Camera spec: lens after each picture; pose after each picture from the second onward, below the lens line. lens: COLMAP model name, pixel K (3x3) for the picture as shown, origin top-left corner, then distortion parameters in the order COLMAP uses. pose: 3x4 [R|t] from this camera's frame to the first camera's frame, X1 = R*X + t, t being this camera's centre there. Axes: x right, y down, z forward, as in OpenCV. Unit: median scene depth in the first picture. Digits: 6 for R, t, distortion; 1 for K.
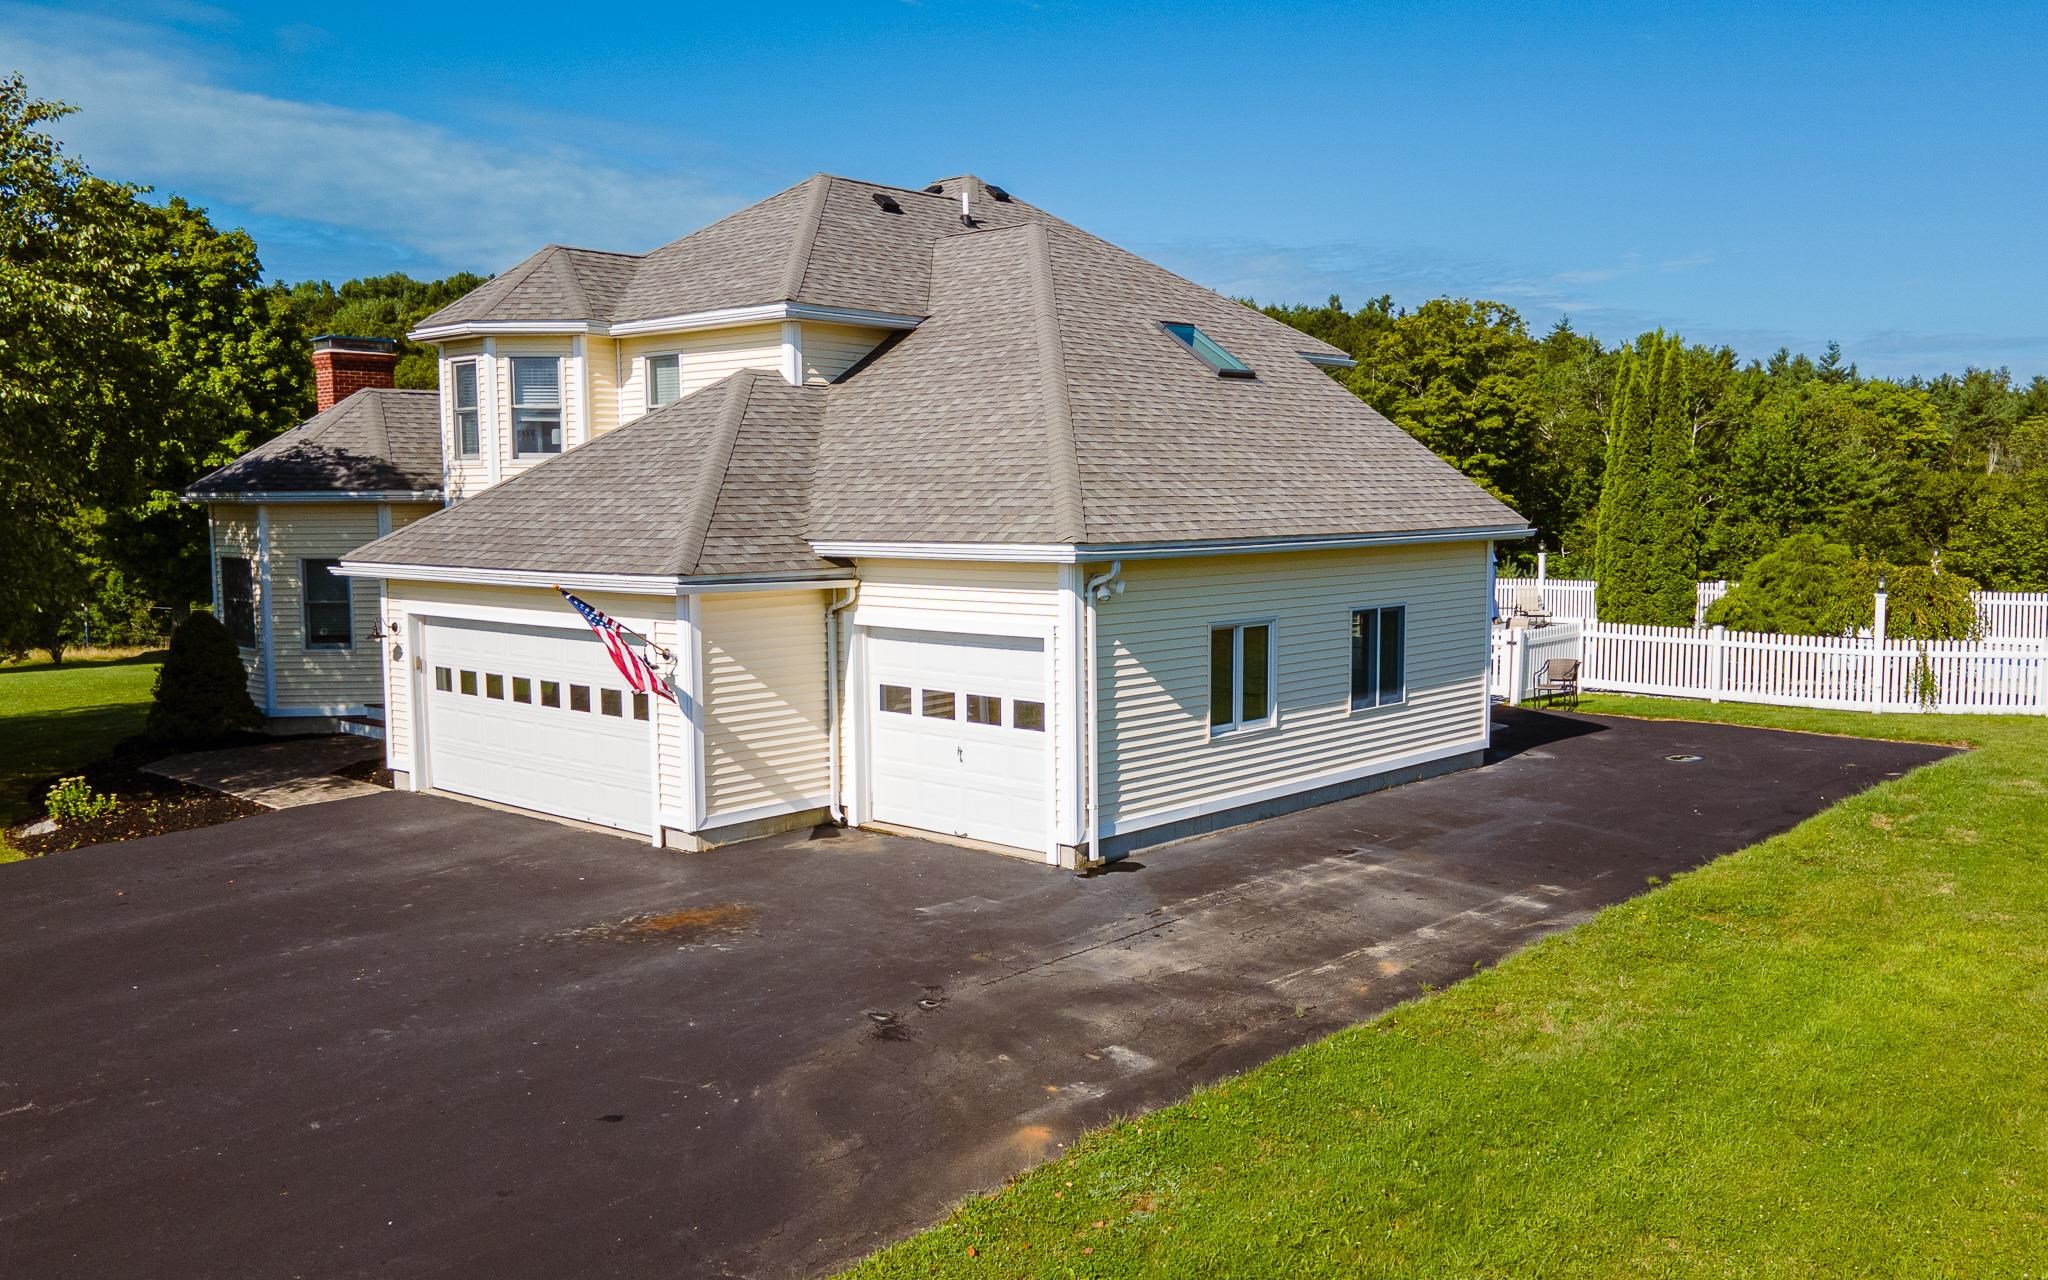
lens RADIAL K [[1693.8, 0, 1071.1], [0, 1693.8, 642.7], [0, 0, 1]] dist [0.038330, -0.001389]
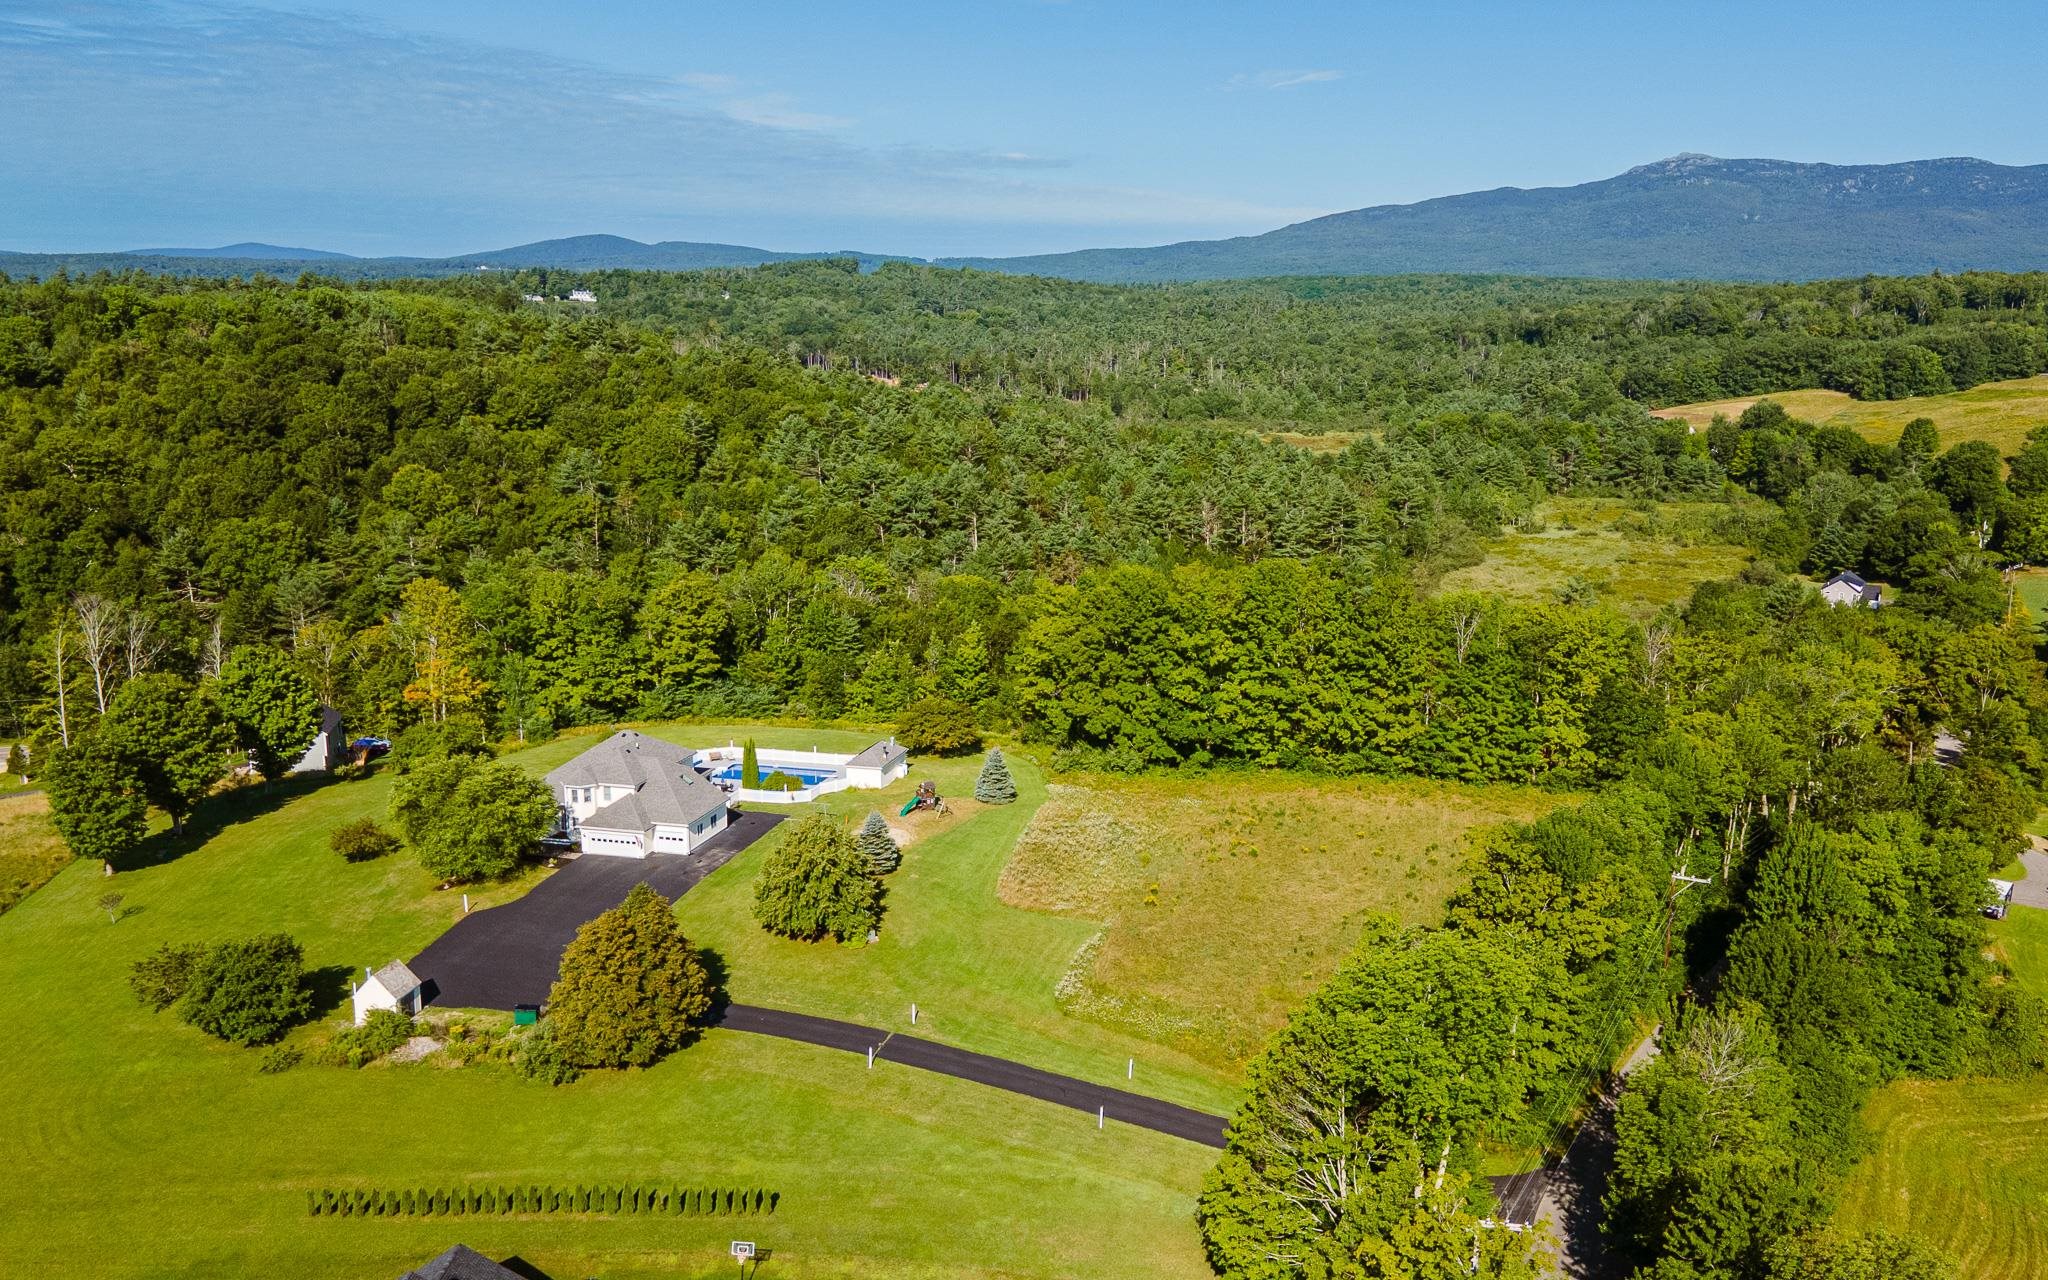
lens RADIAL K [[1610.3, 0, 1172.0], [0, 1610.3, 648.7], [0, 0, 1]] dist [0.032497, 0.000045]
pose [[0.859092, -0.078394, 0.505781, -1.778346], [0.017360, 0.992095, 0.124284, -1.728910], [-0.511526, -0.097991, 0.853662, -6.638610]]
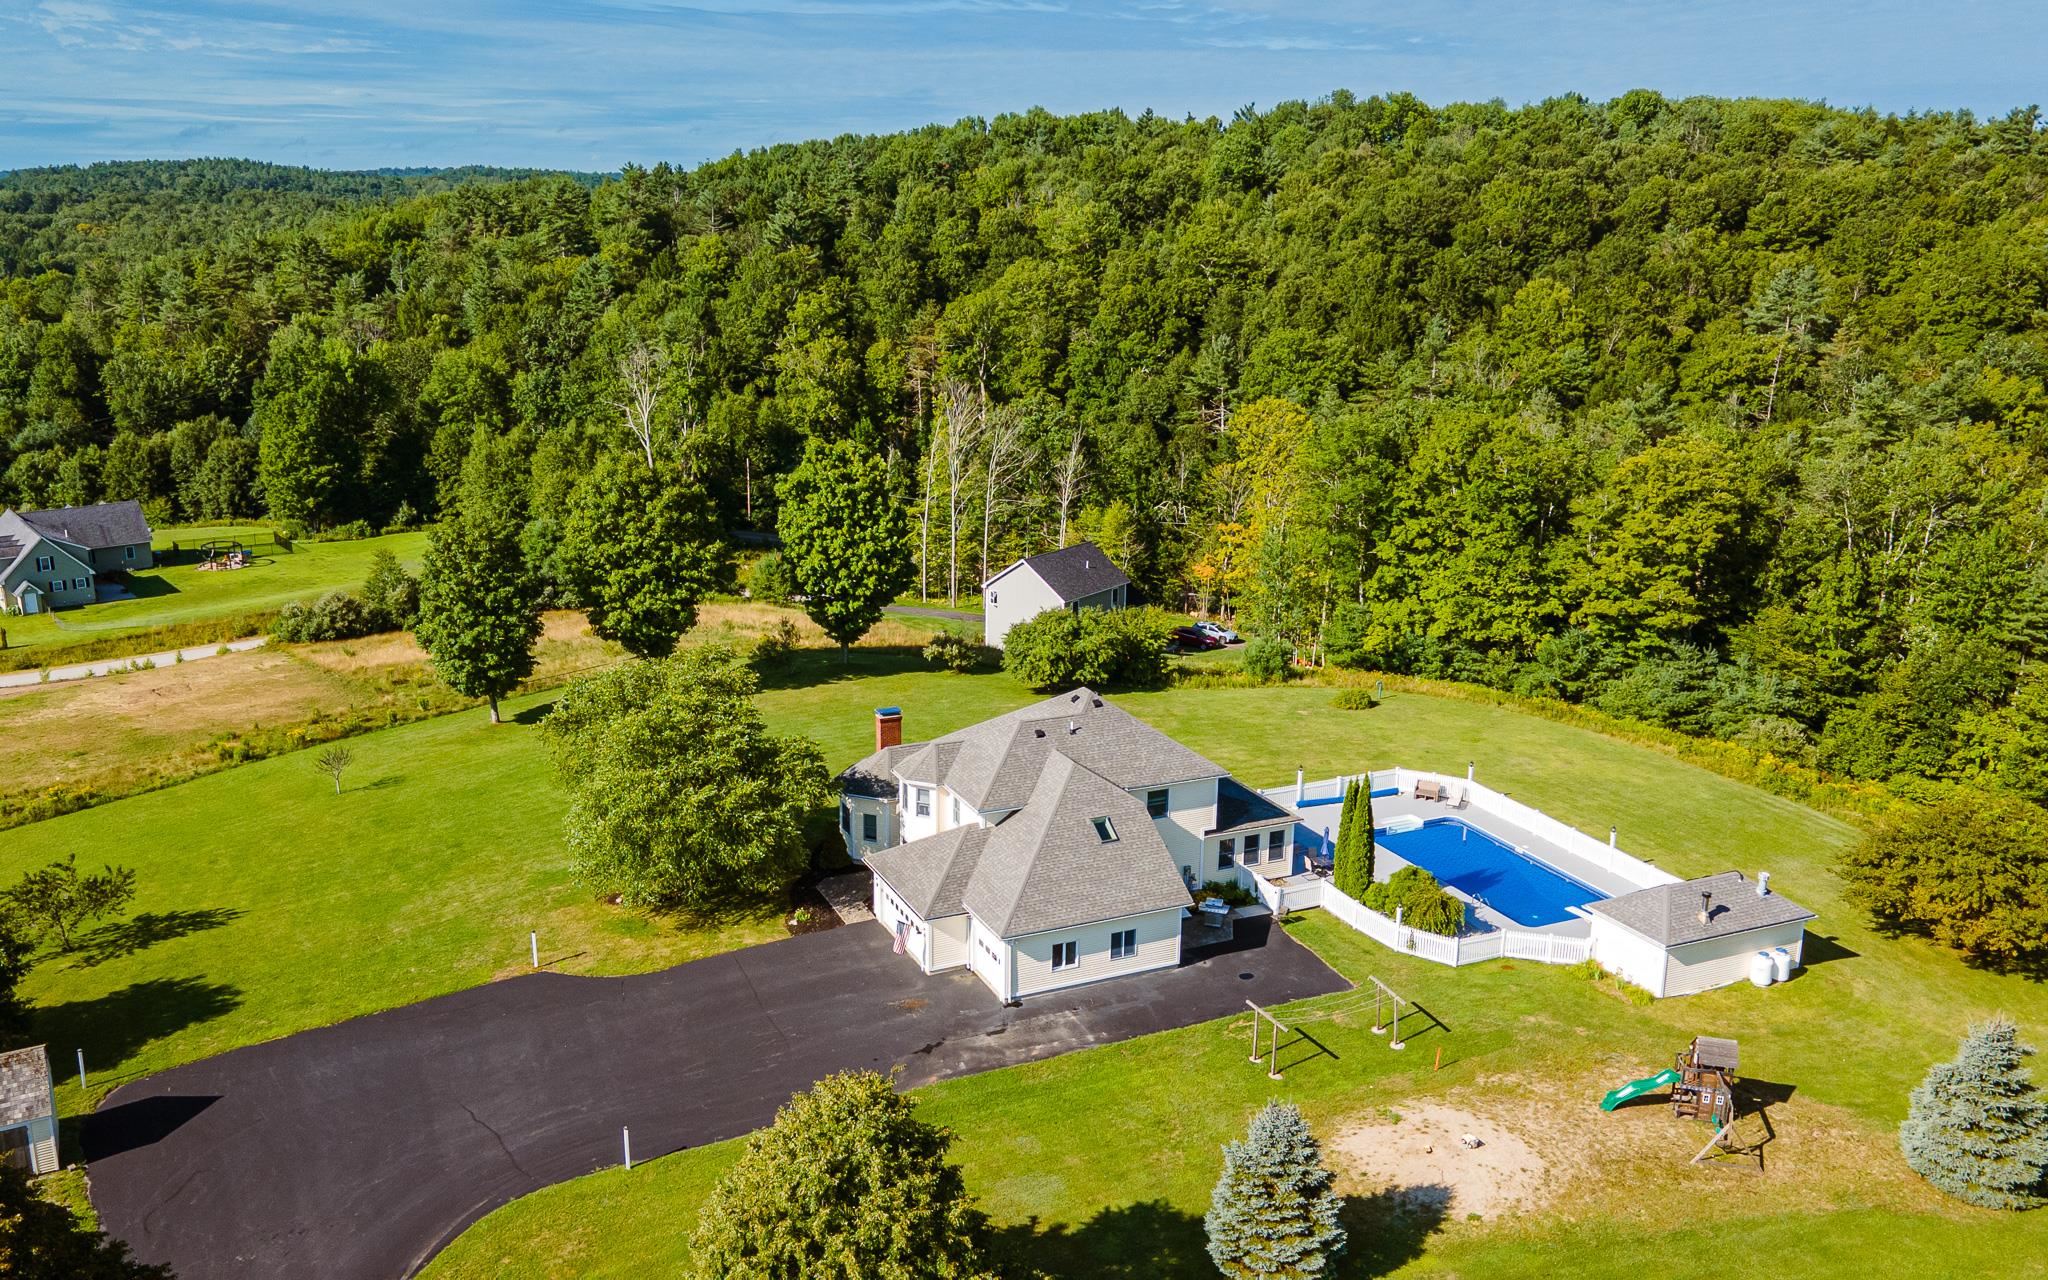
lens RADIAL K [[1679.9, 0, 959.7], [0, 1679.9, 585.5], [0, 0, 1]] dist [0.011911, 0.068043]
pose [[0.908695, 0.111889, -0.402188, 1.163230], [-0.051410, 0.986072, 0.158173, -1.227360], [0.414284, -0.123055, 0.901791, -2.135677]]
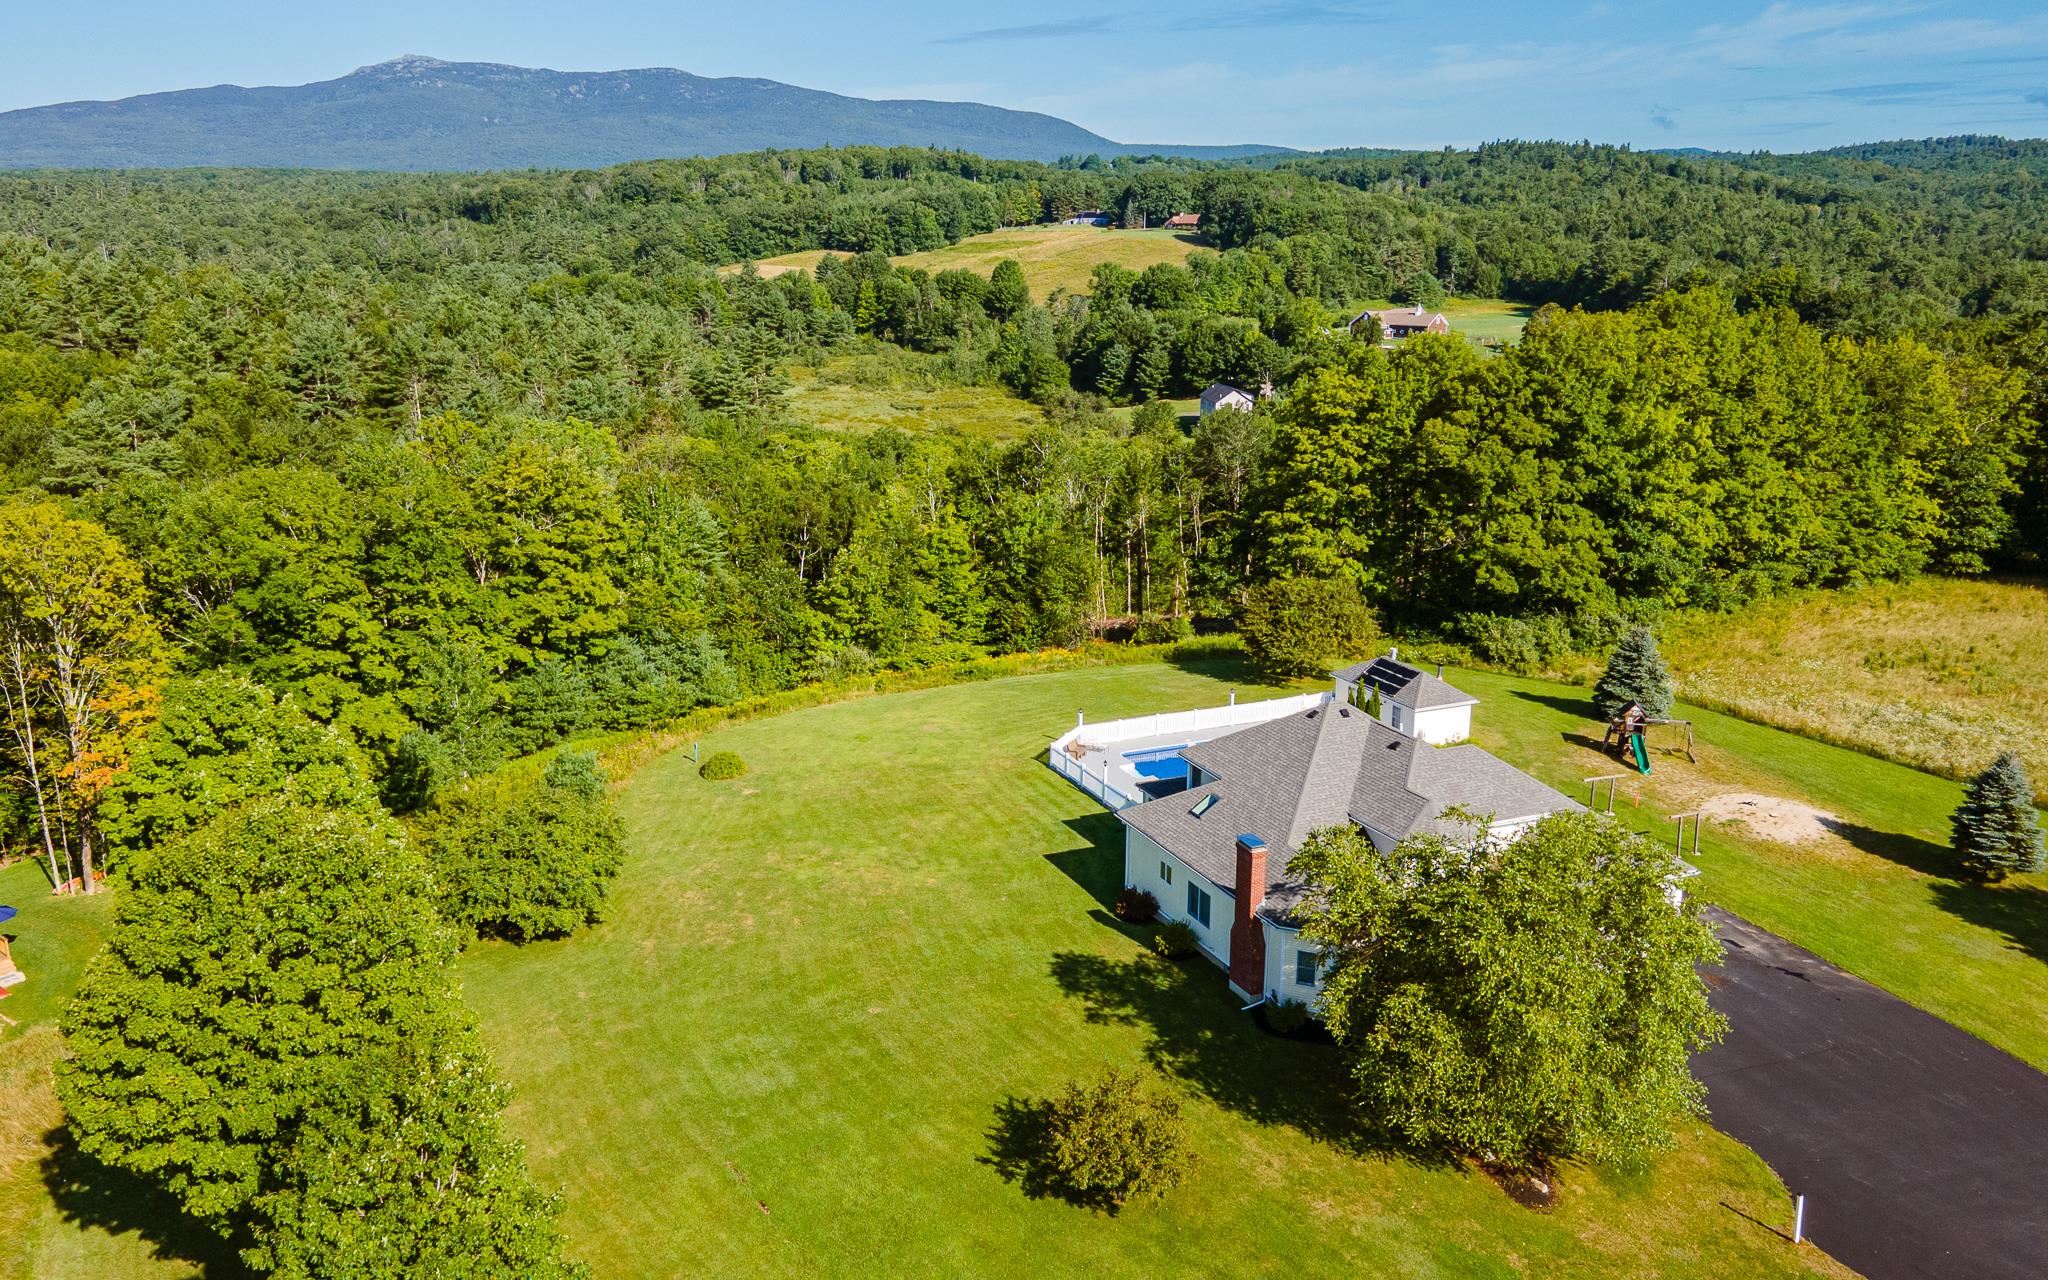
lens RADIAL K [[1604.0, 0, 953.3], [0, 1604.0, 681.6], [0, 0, 1]] dist [0.026478, -0.003684]
pose [[0.447290, -0.244434, 0.860339, -3.395762], [0.083913, 0.969156, 0.231724, -1.299020], [-0.890444, -0.031455, 0.454005, 0.619987]]
